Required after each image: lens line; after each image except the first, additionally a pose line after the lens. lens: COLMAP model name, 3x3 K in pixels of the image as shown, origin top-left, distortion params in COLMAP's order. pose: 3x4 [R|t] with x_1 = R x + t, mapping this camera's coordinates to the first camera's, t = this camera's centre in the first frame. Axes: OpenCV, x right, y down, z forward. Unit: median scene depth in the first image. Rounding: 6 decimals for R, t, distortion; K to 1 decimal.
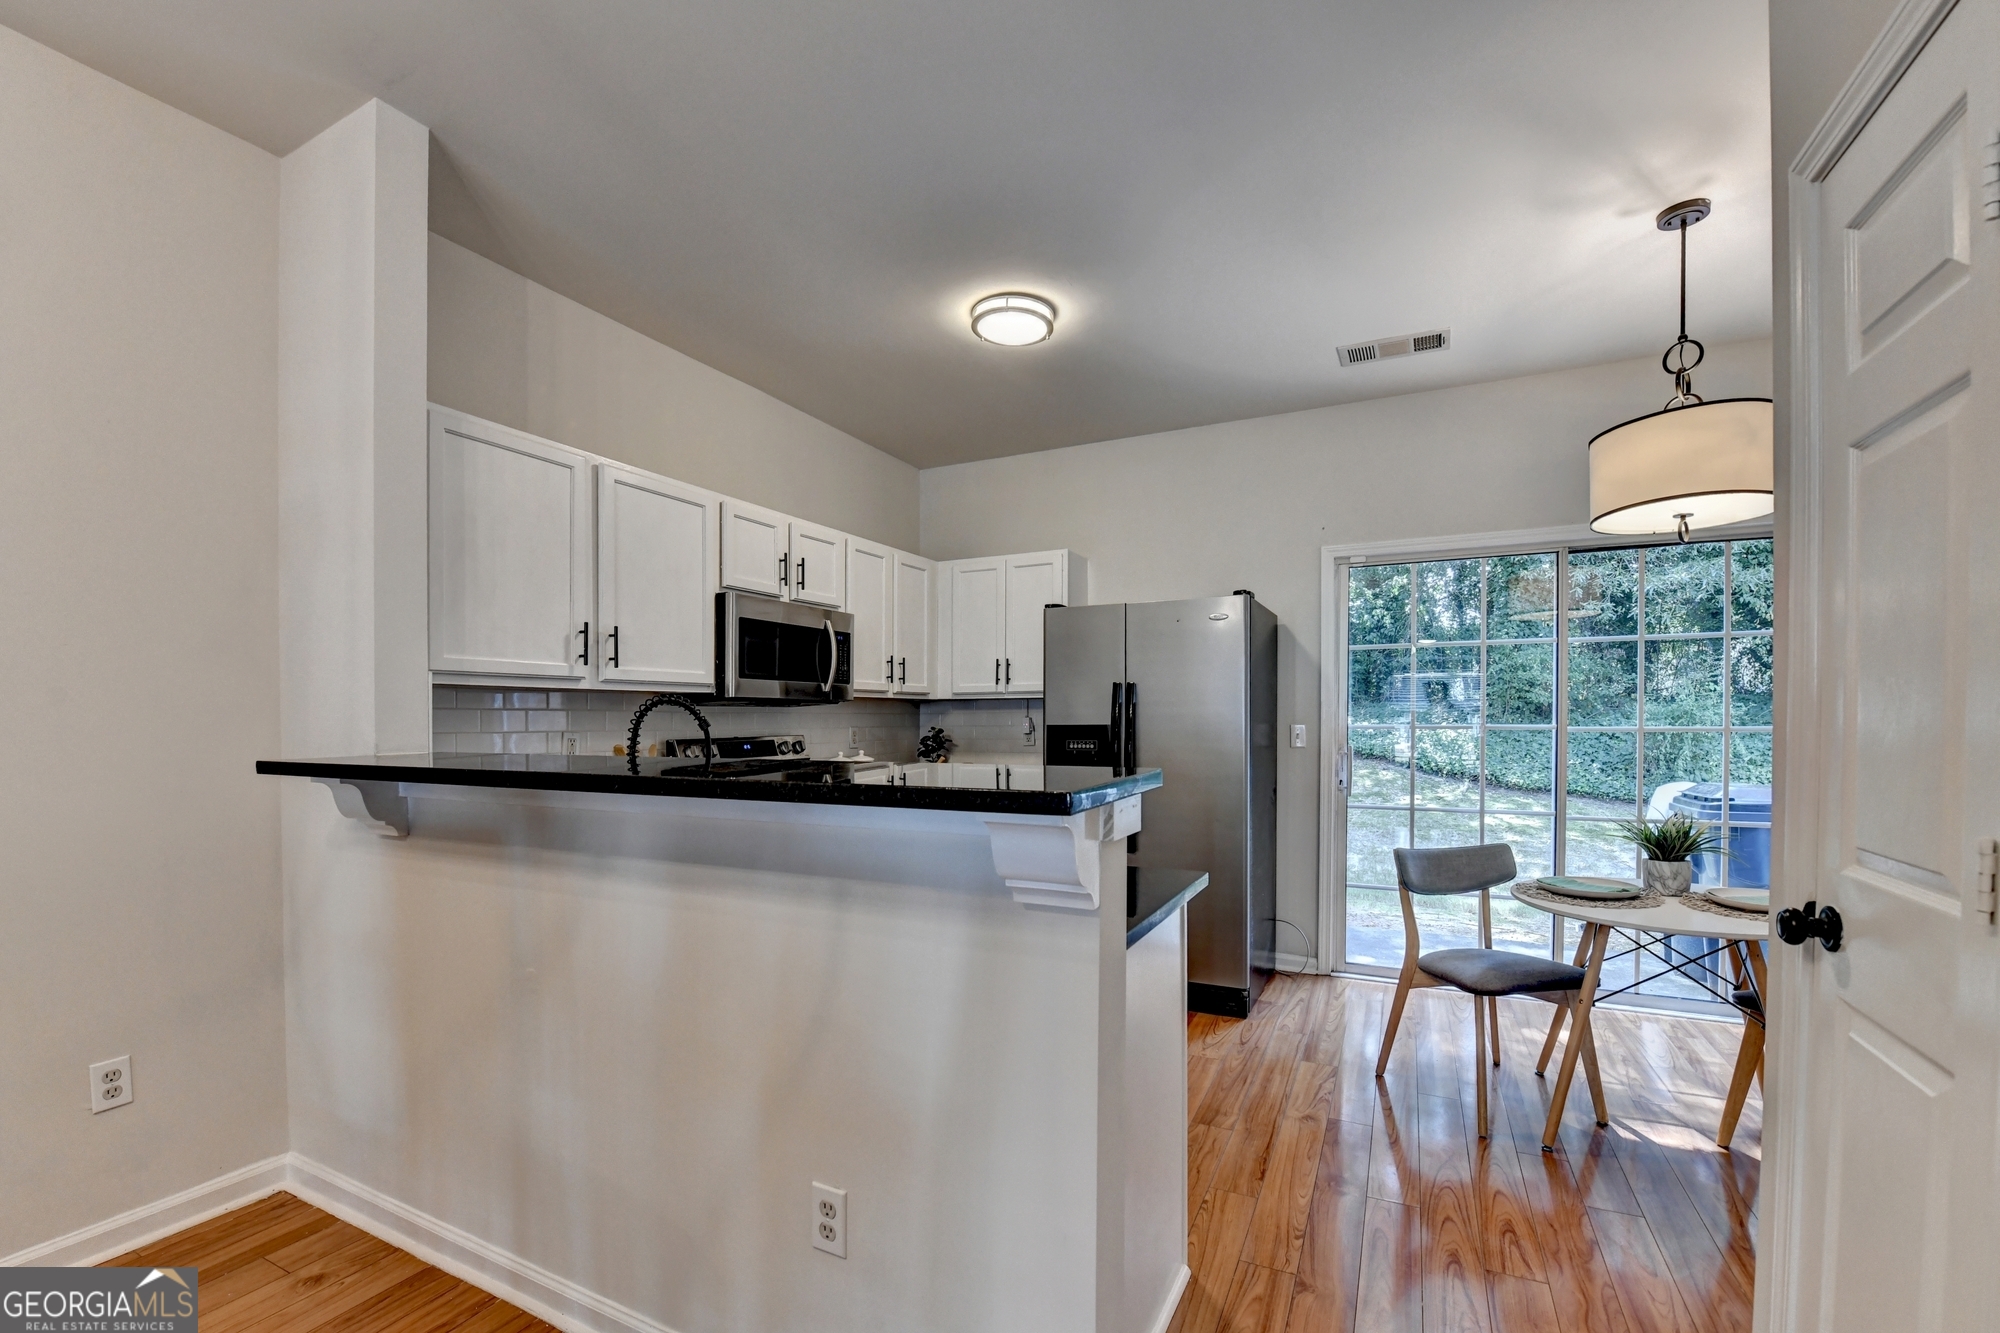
lens RADIAL K [[828.4, 0, 985.3], [0, 828.4, 739.2], [0, 0, 1]] dist [-0.012089, -0.002329]
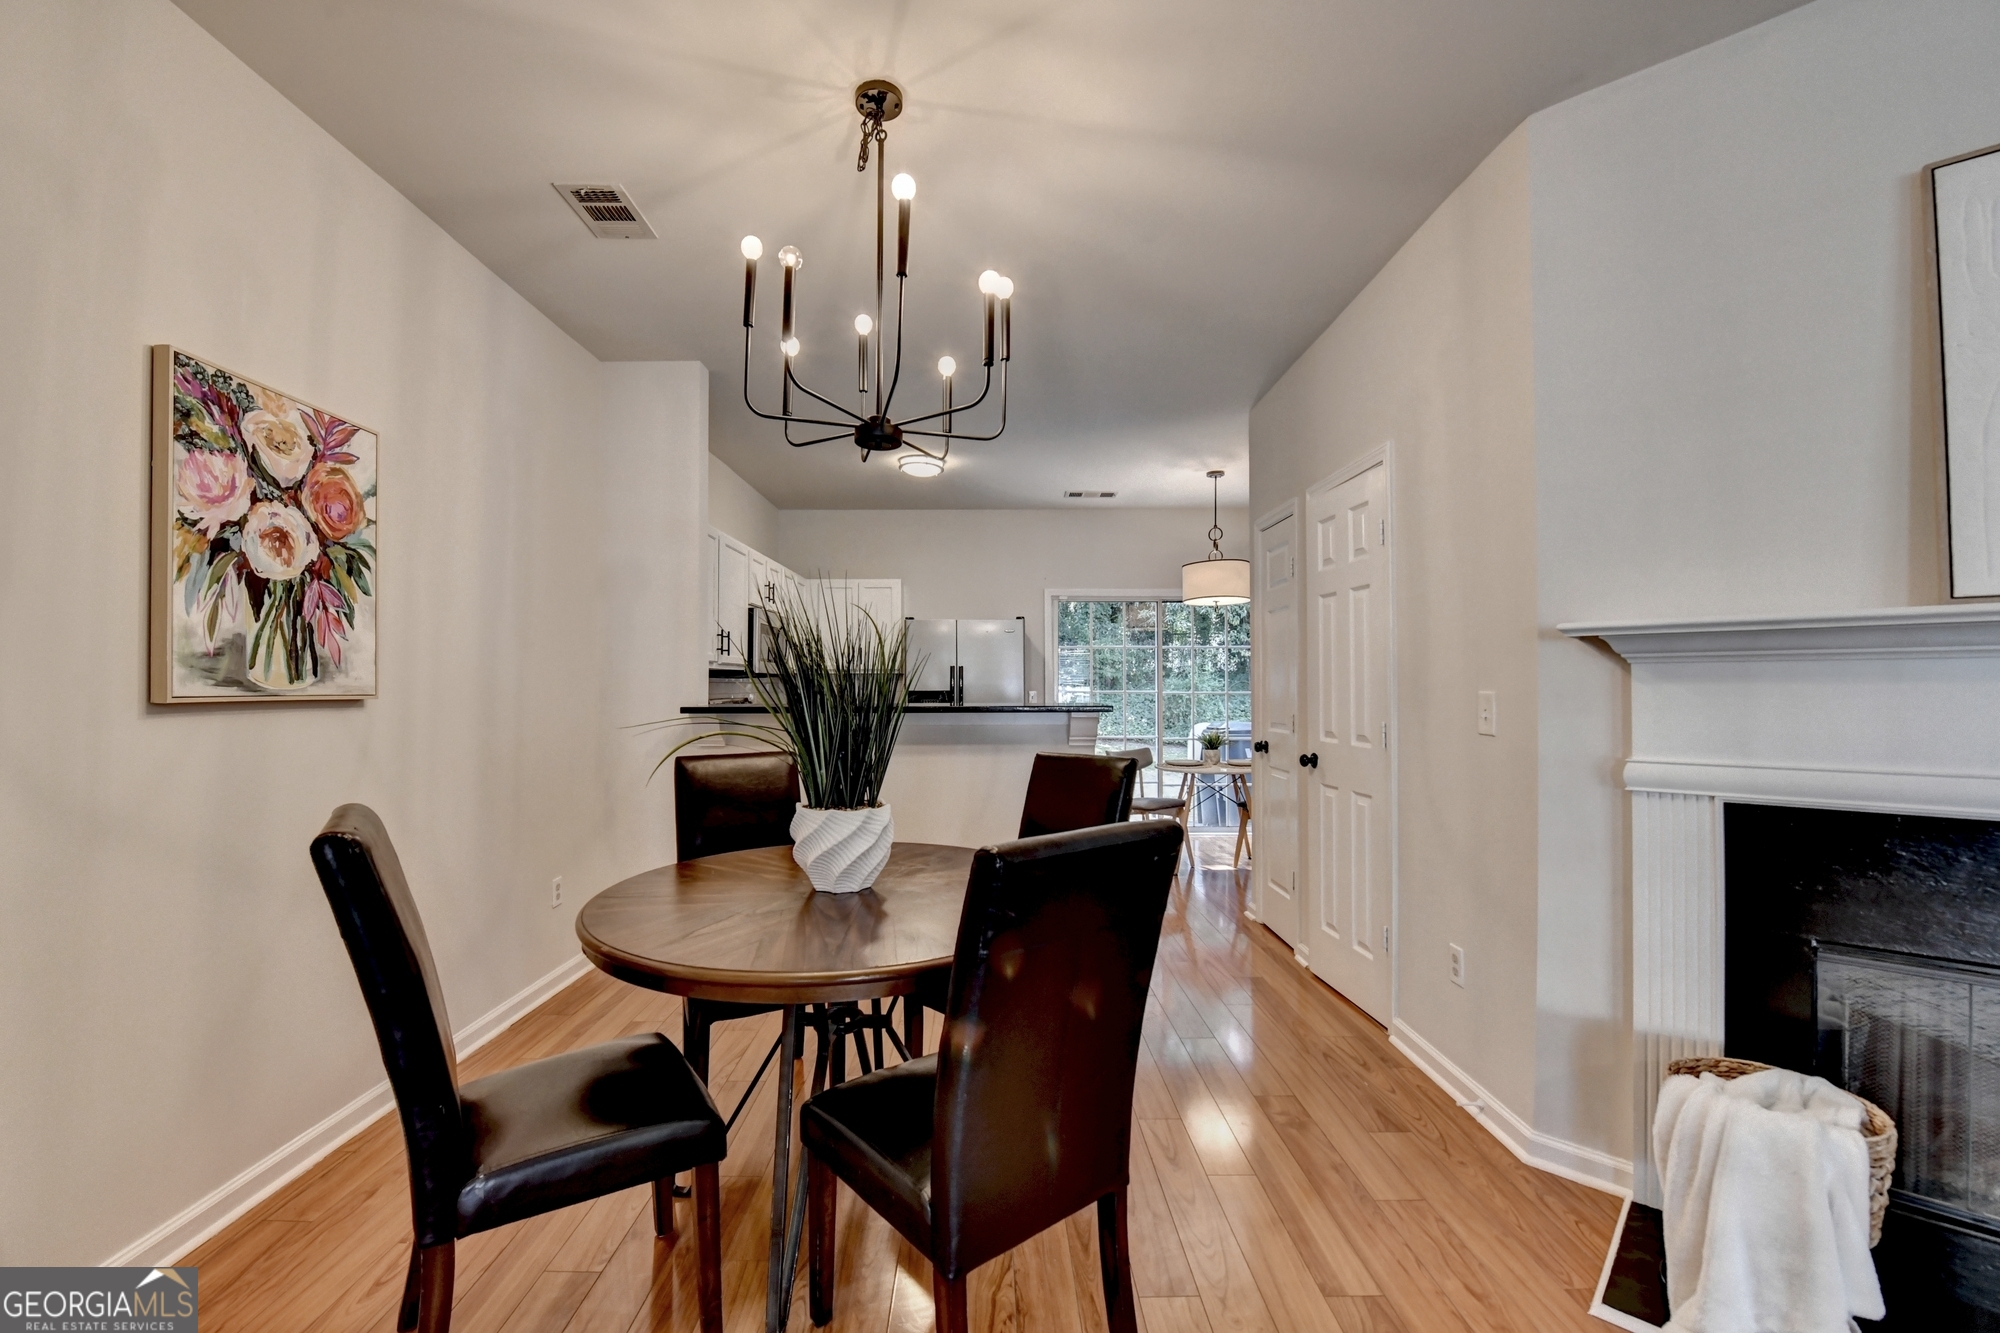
lens RADIAL K [[828.4, 0, 998.5], [0, 828.4, 681.5], [0, 0, 1]] dist [-0.012089, -0.002329]
pose [[0.881608, 0.005971, 0.471944, -0.614175], [0.009724, 0.999478, -0.030811, 0.017760], [-0.471882, 0.031753, 0.881090, -0.594914]]
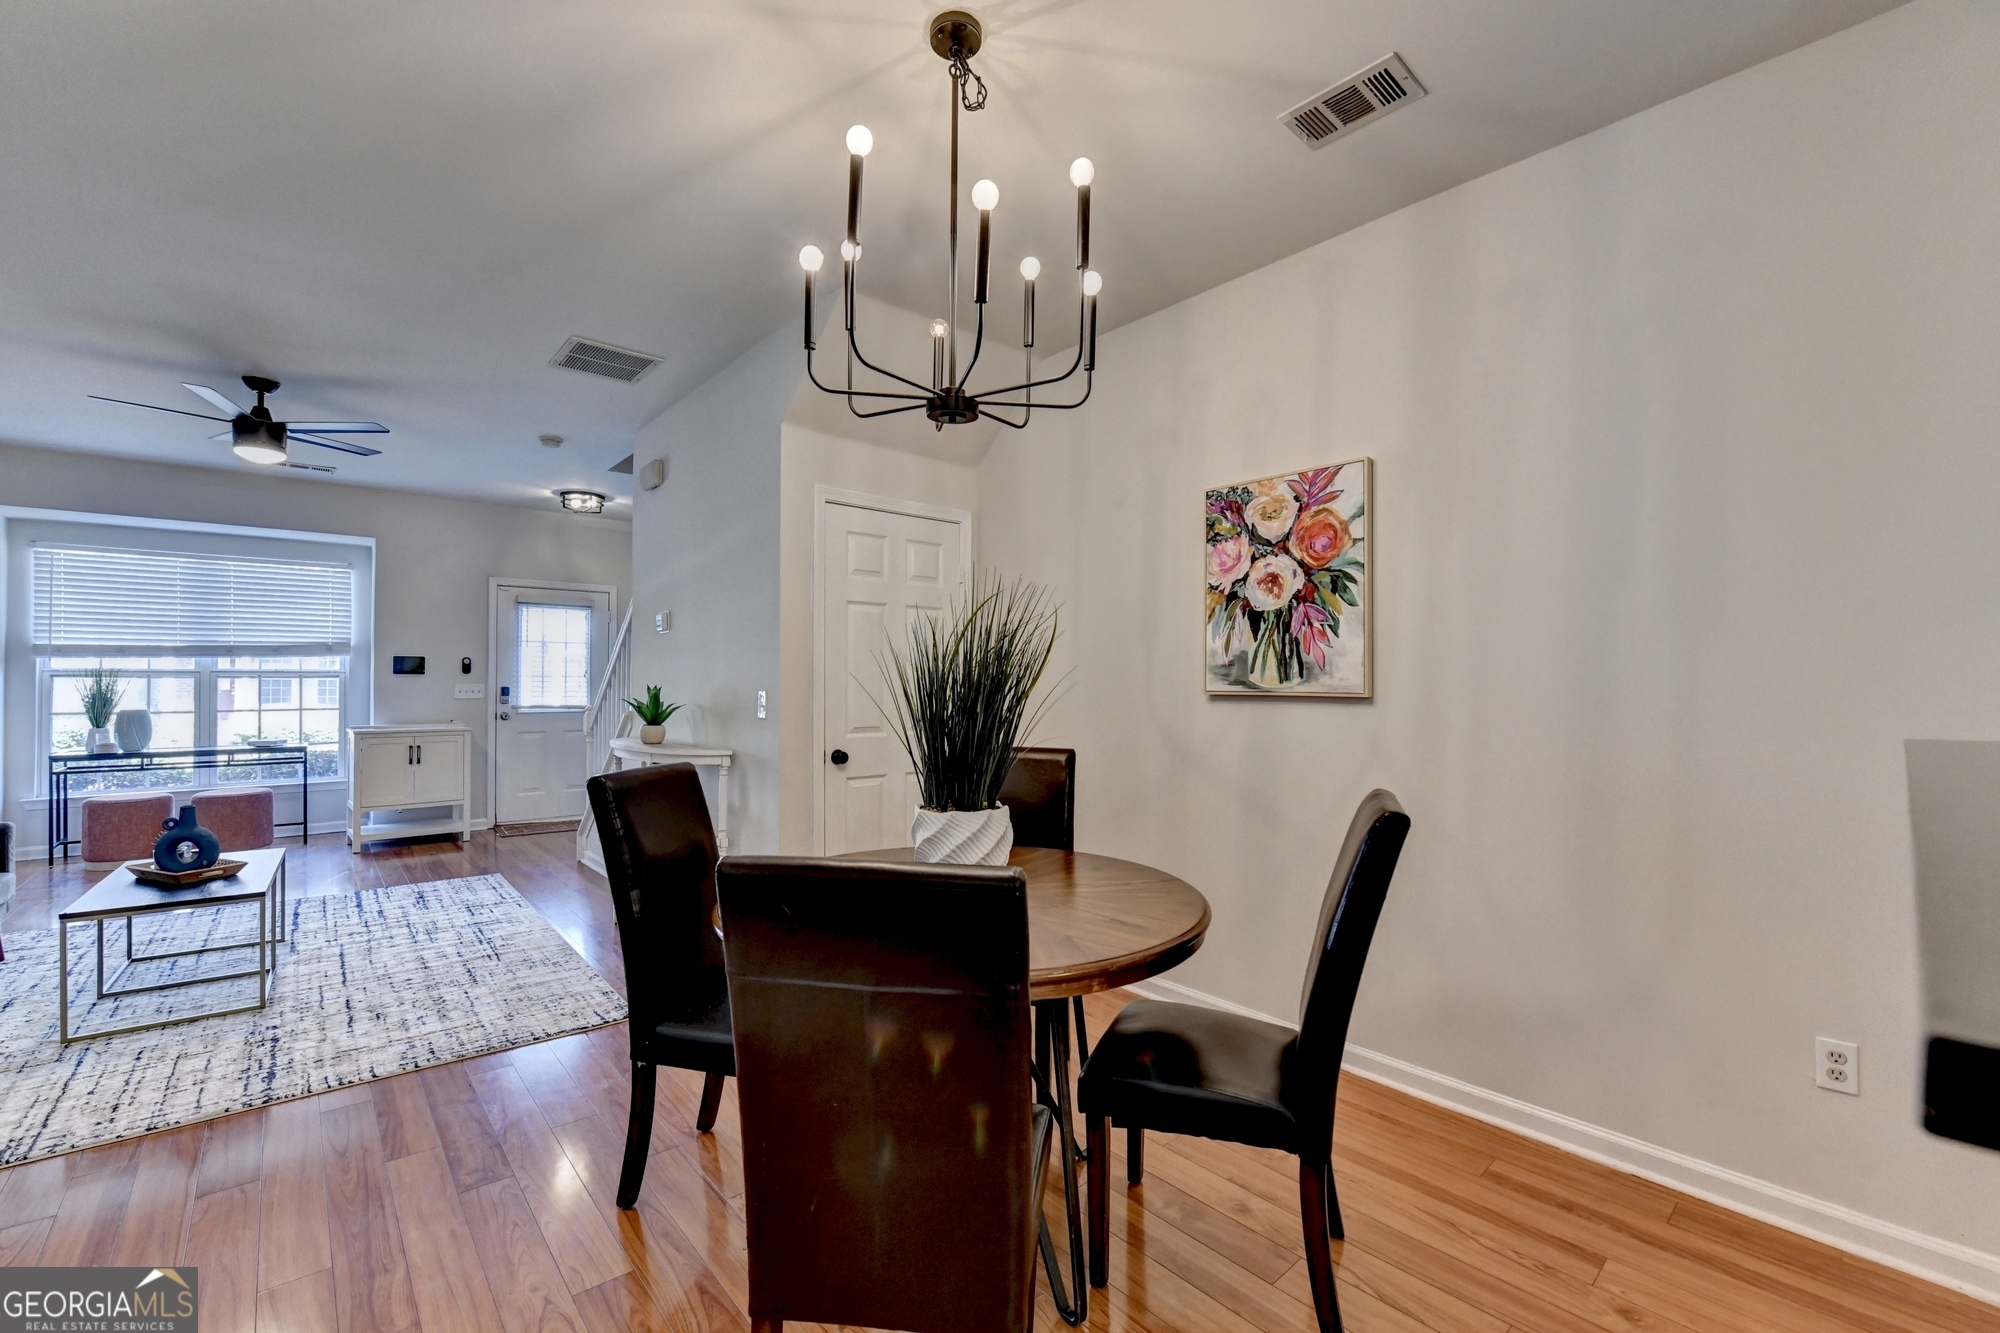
lens RADIAL K [[828.4, 0, 981.4], [0, 828.4, 673.2], [0, 0, 1]] dist [-0.012089, -0.002329]
pose [[-0.383466, -0.006579, -0.923532, 0.127149], [-0.025762, 0.999662, 0.003576, -0.010931], [0.923196, 0.025163, -0.383505, 0.254250]]
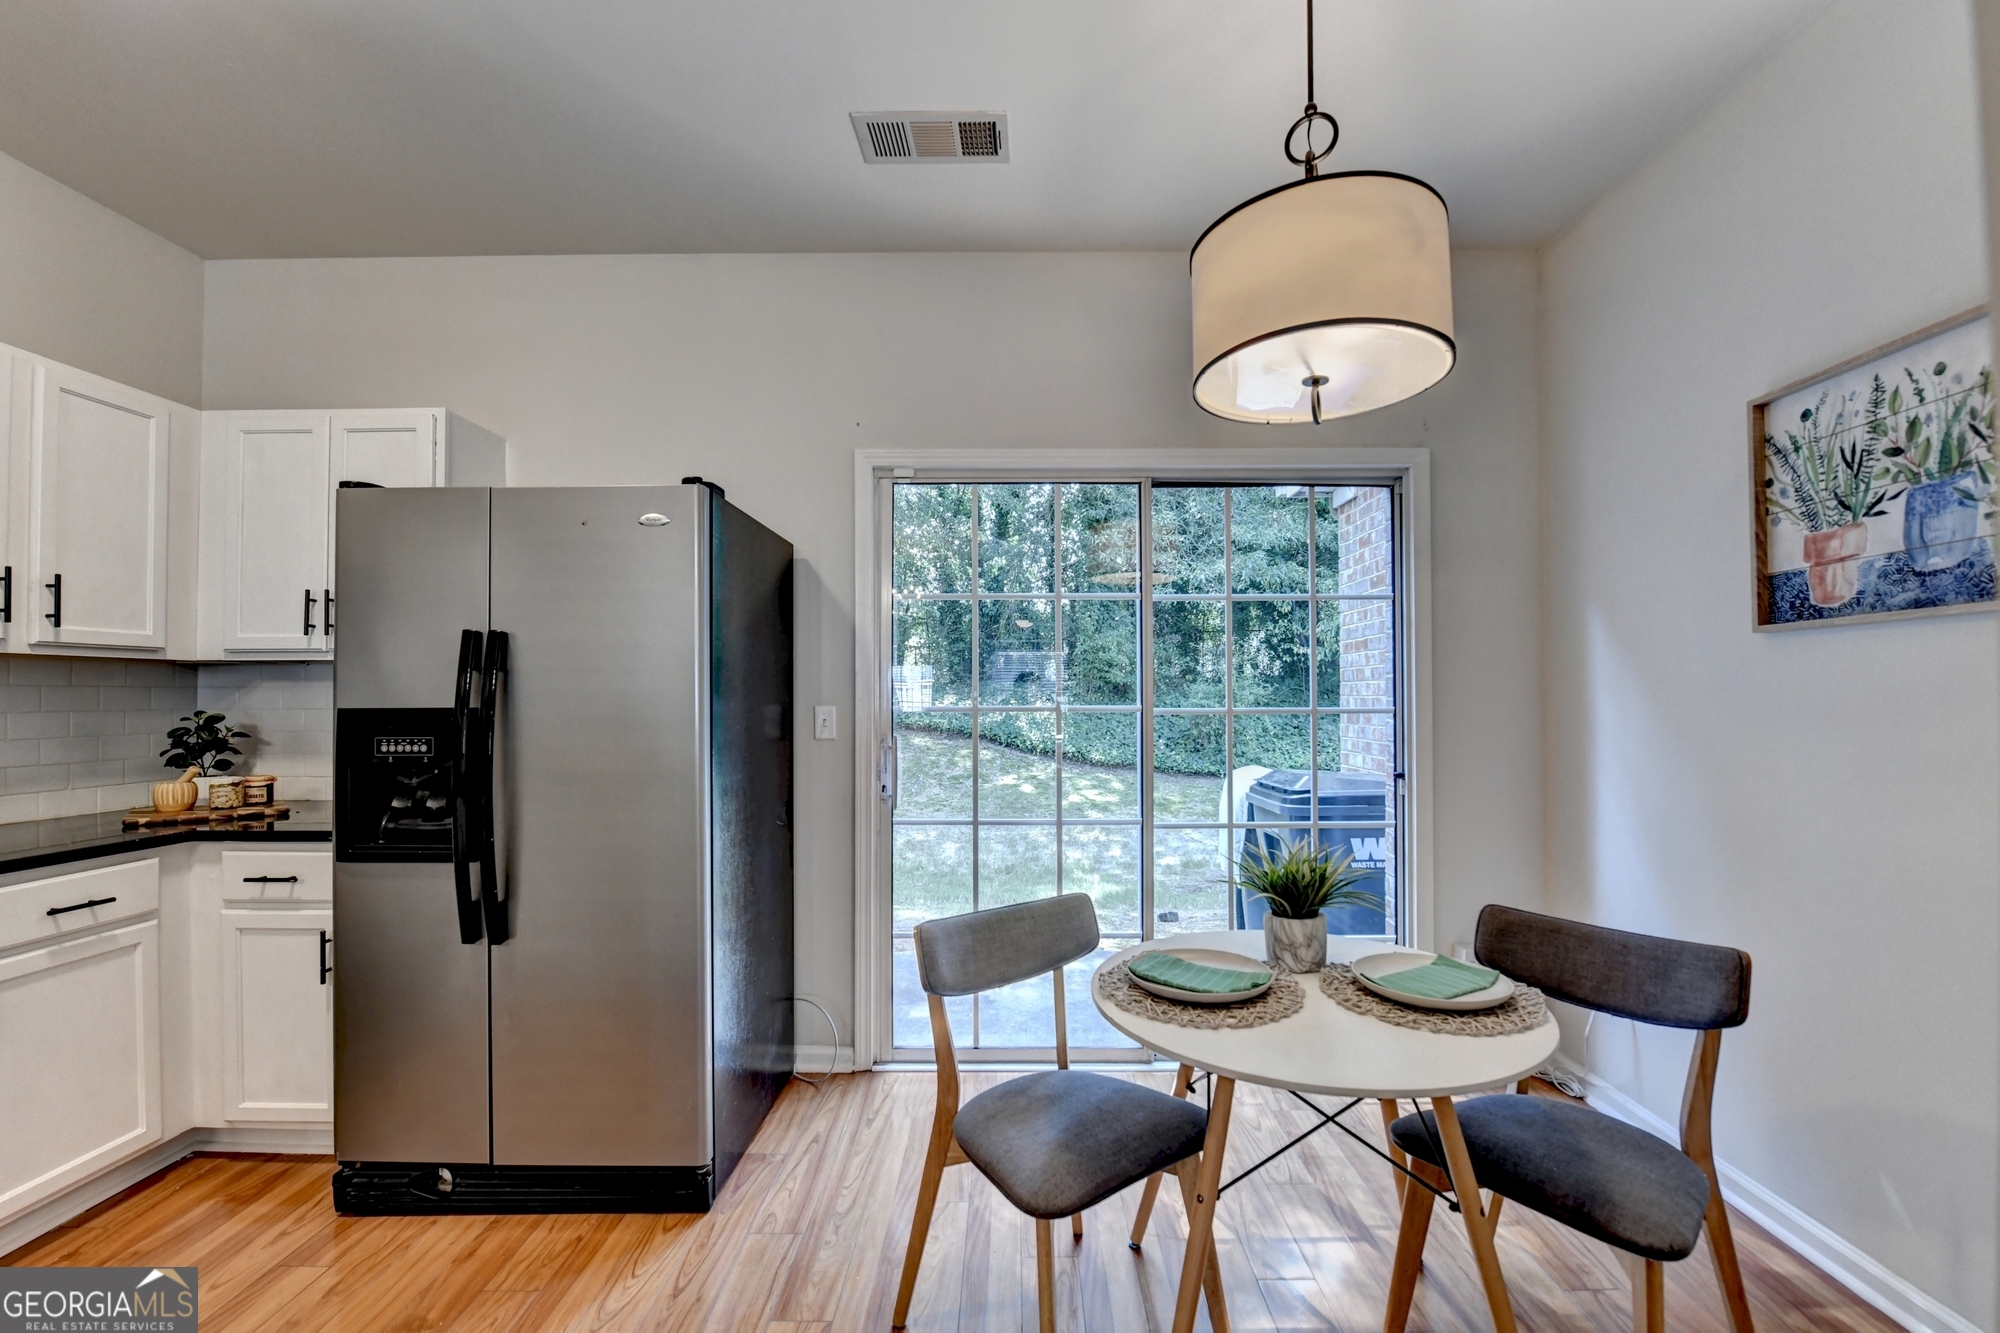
lens RADIAL K [[828.4, 0, 1001.6], [0, 828.4, 694.5], [0, 0, 1]] dist [-0.012089, -0.002329]
pose [[0.898195, 0.003145, 0.439586, 0.256981], [0.009090, 0.999628, -0.025724, -0.009804], [-0.439504, 0.027101, 0.897832, 0.395109]]
